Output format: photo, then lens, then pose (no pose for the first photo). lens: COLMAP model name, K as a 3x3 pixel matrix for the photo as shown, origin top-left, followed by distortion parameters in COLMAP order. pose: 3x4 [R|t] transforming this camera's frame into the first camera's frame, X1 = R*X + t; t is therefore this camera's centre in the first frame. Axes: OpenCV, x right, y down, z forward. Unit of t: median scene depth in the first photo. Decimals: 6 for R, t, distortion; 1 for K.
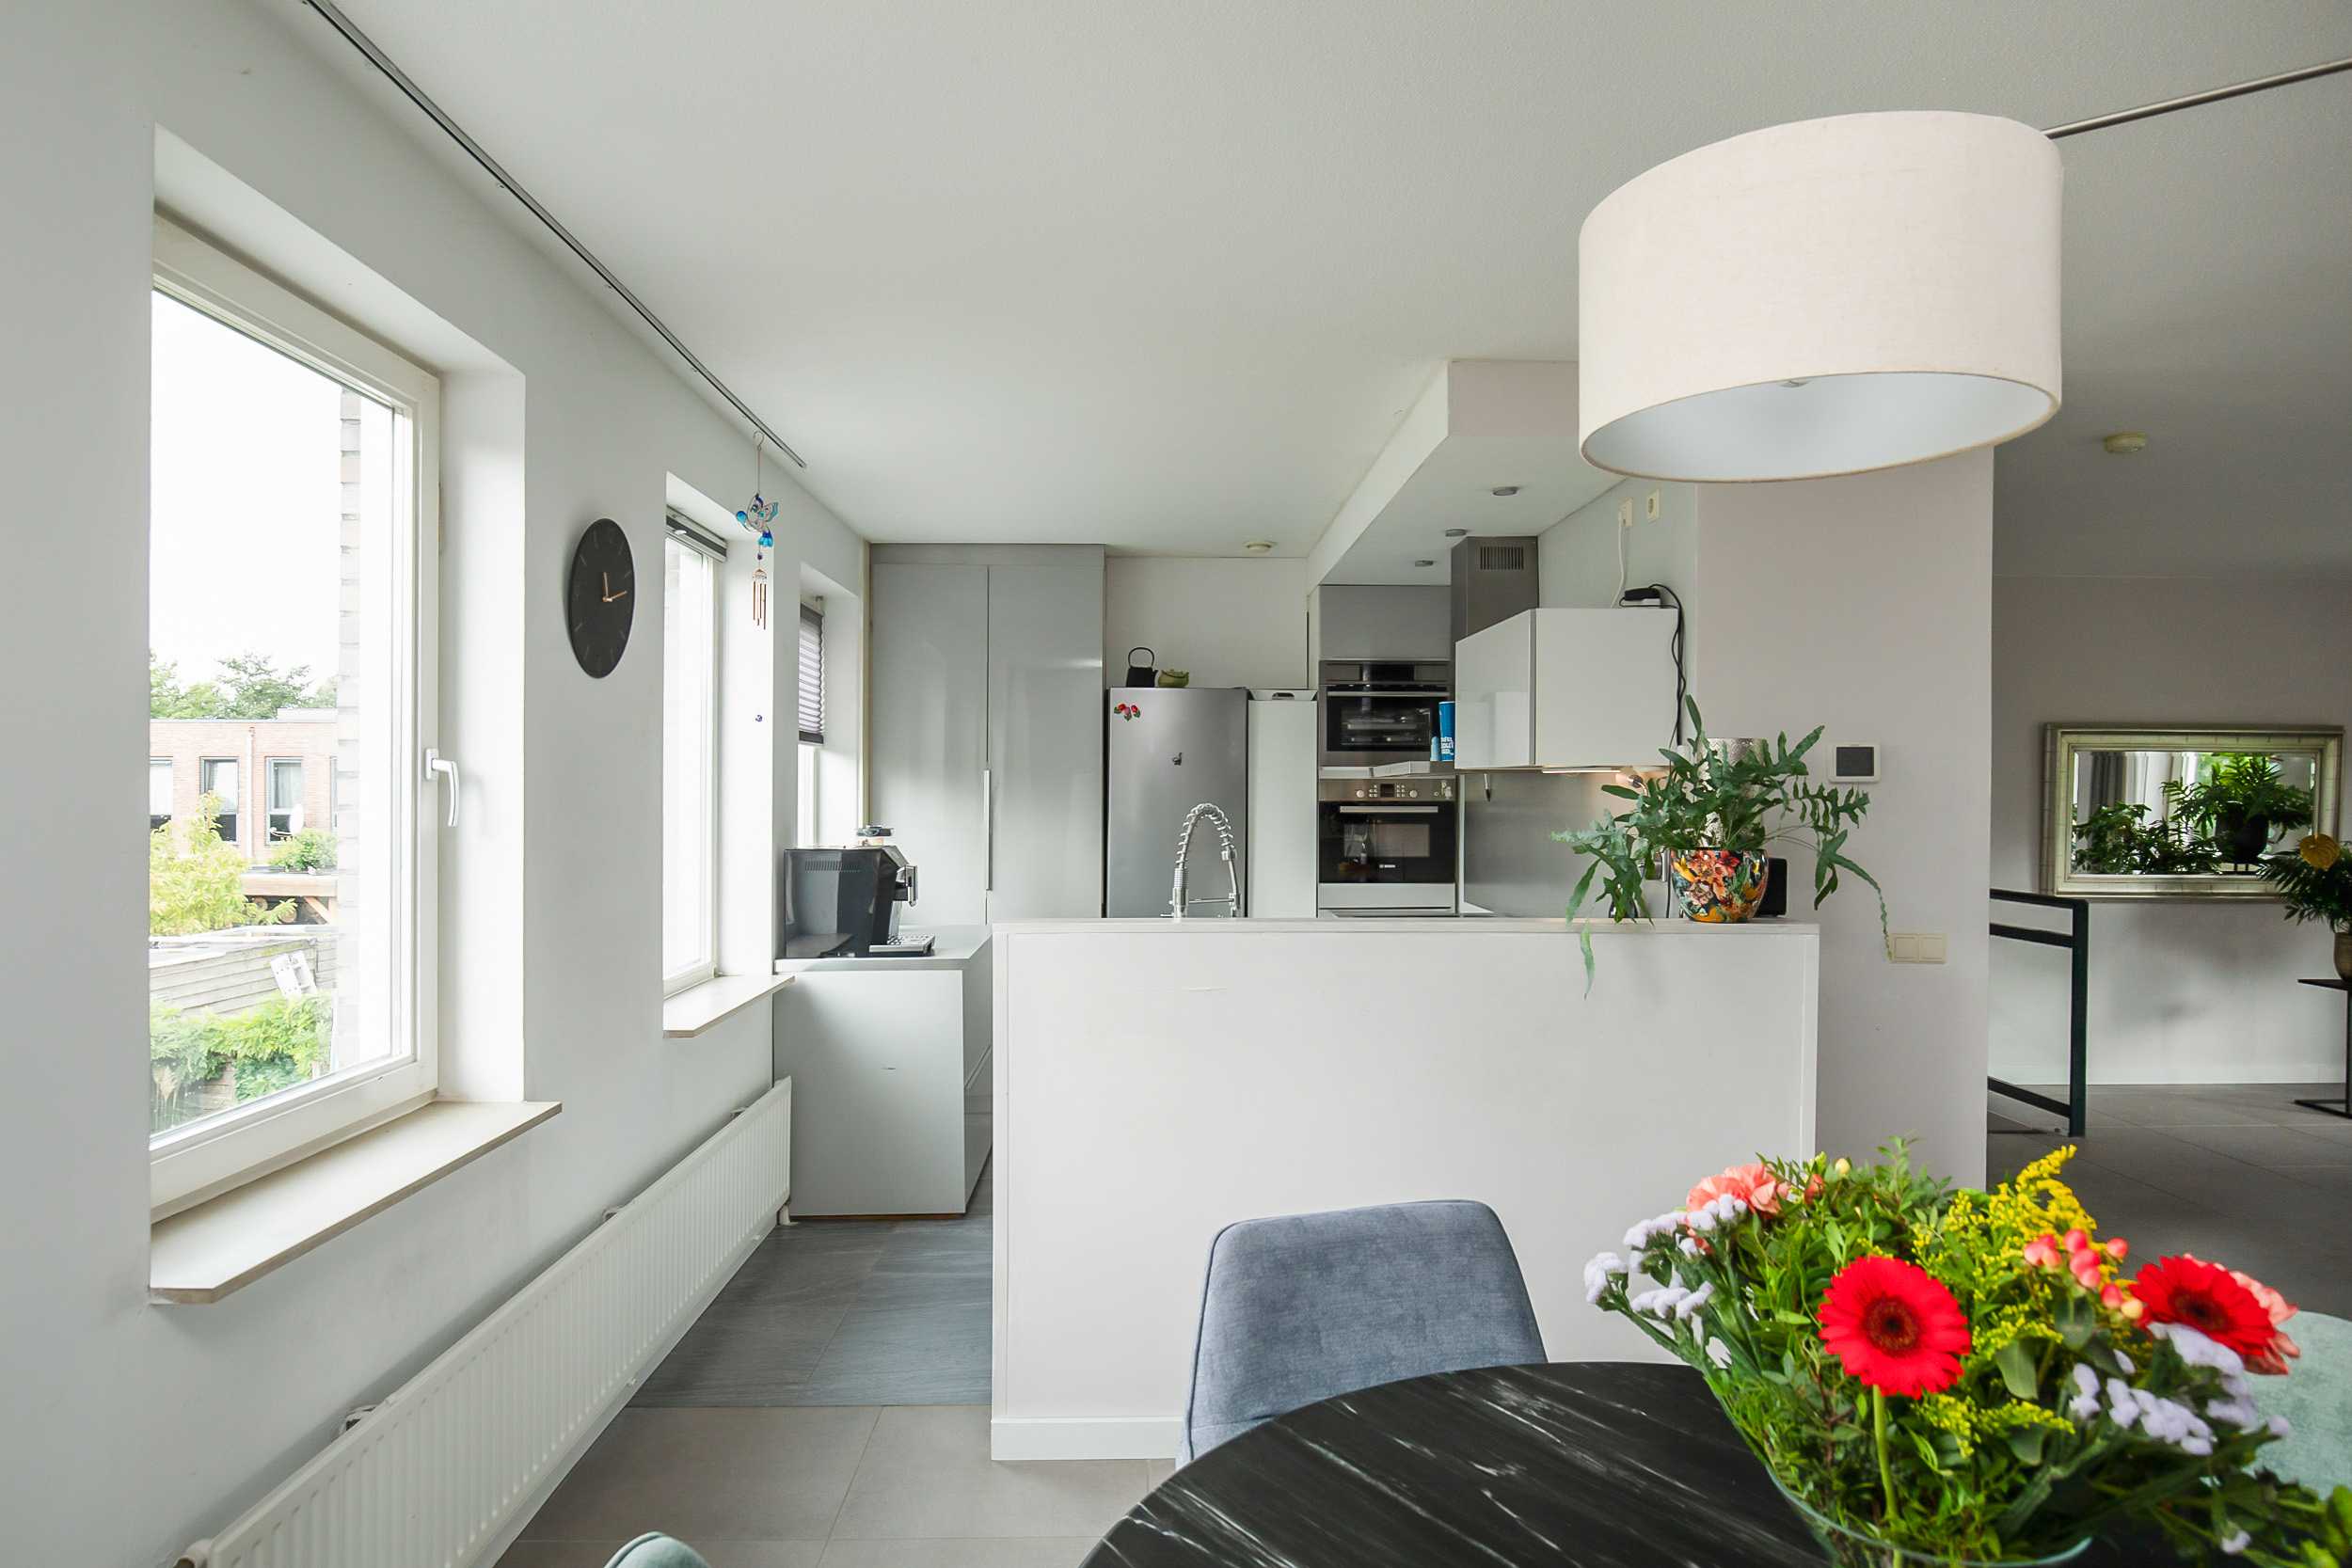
lens RADIAL K [[1278.6, 0, 1176.0], [0, 1278.6, 784.0], [0, 0, 1]] dist [0.001595, 0.000276]
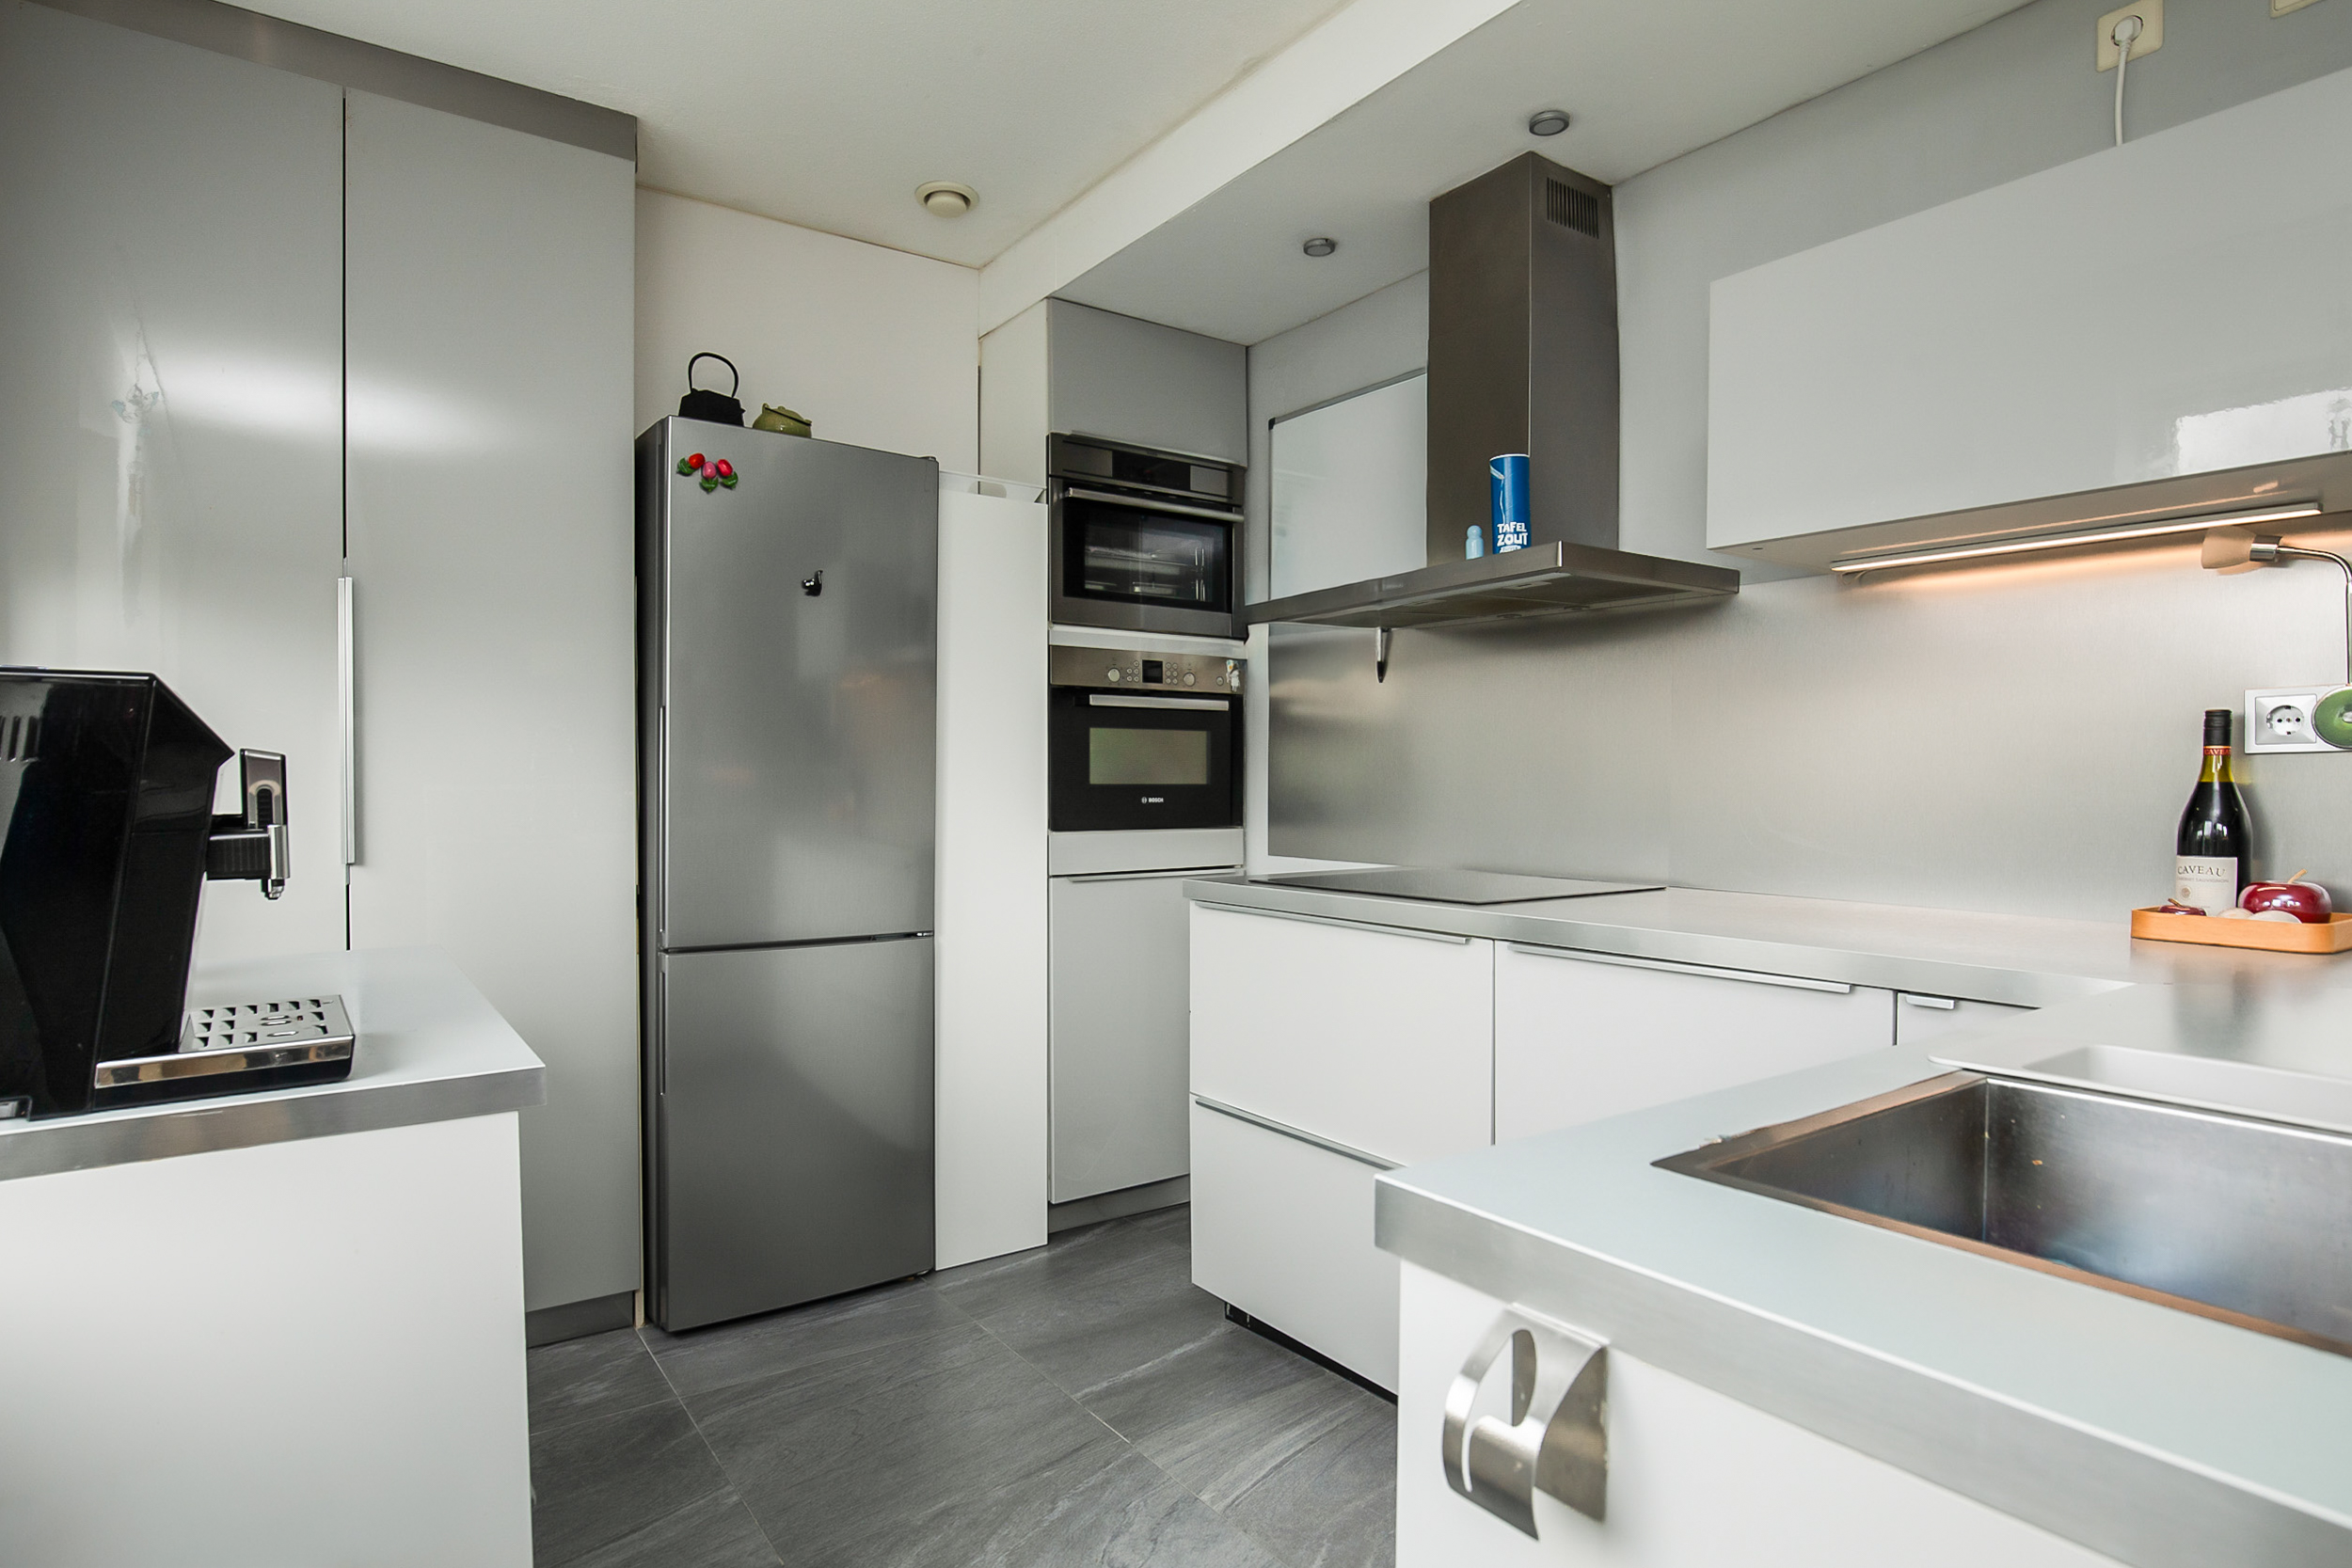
lens RADIAL K [[1278.6, 0, 1176.0], [0, 1278.6, 784.0], [0, 0, 1]] dist [0.001595, 0.000276]
pose [[0.836901, -0.004023, 0.547339, -0.148134], [-0.000154, 0.999971, 0.007585, 0.052300], [-0.547354, -0.006432, 0.836877, 0.502259]]
